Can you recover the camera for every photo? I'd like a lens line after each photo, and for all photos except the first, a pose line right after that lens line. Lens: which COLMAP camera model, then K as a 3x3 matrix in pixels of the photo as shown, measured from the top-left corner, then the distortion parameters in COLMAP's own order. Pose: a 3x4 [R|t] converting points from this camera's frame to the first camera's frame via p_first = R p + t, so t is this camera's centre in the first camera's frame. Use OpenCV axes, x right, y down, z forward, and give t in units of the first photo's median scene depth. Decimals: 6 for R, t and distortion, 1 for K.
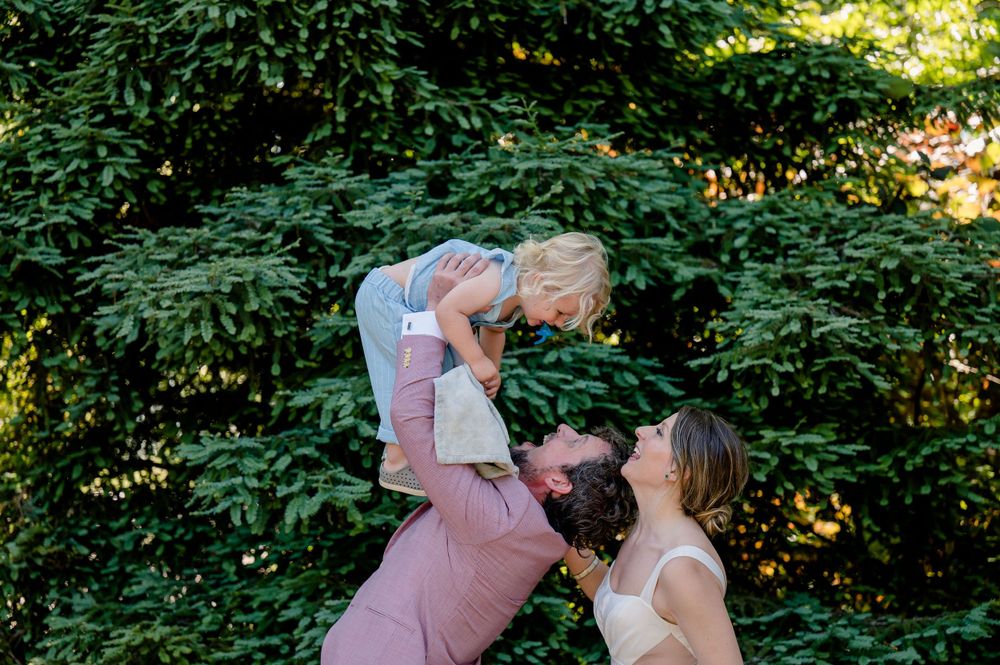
lens RADIAL K [[1903.3, 0, 495.6], [0, 1903.3, 328.9], [0, 0, 1]] dist [-0.072658, 0.000000]
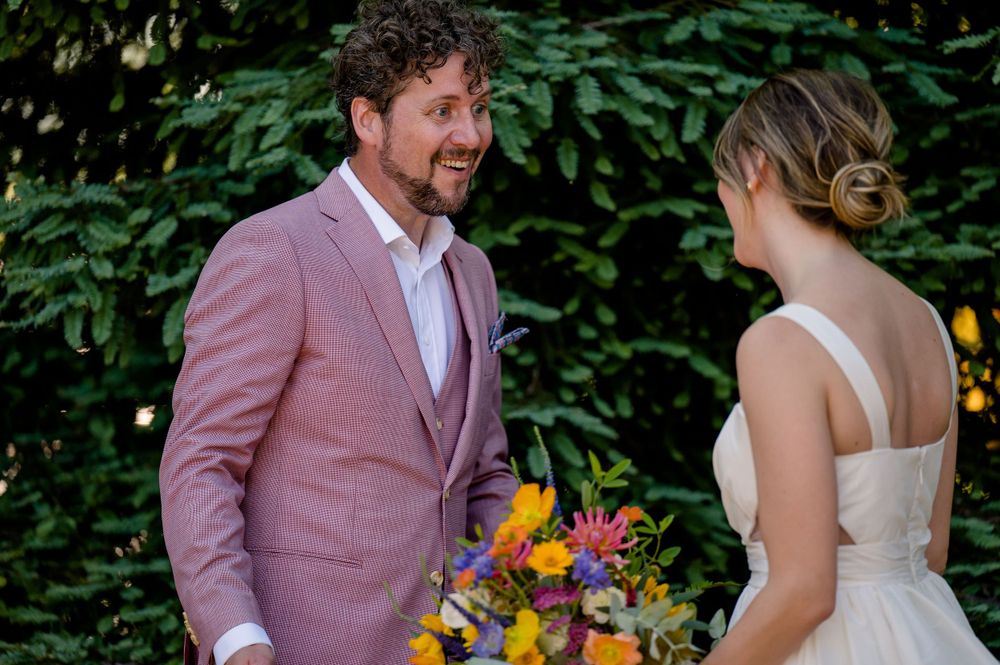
lens RADIAL K [[4489.2, 0, 499.5], [0, 4489.2, 333.5], [0, 0, 1]] dist [-0.539222, 0.000000]
pose [[0.997024, 0.008530, -0.076625, 0.076837], [-0.000899, 0.995080, 0.099069, -0.025018], [0.077093, -0.098705, 0.992126, -0.235715]]
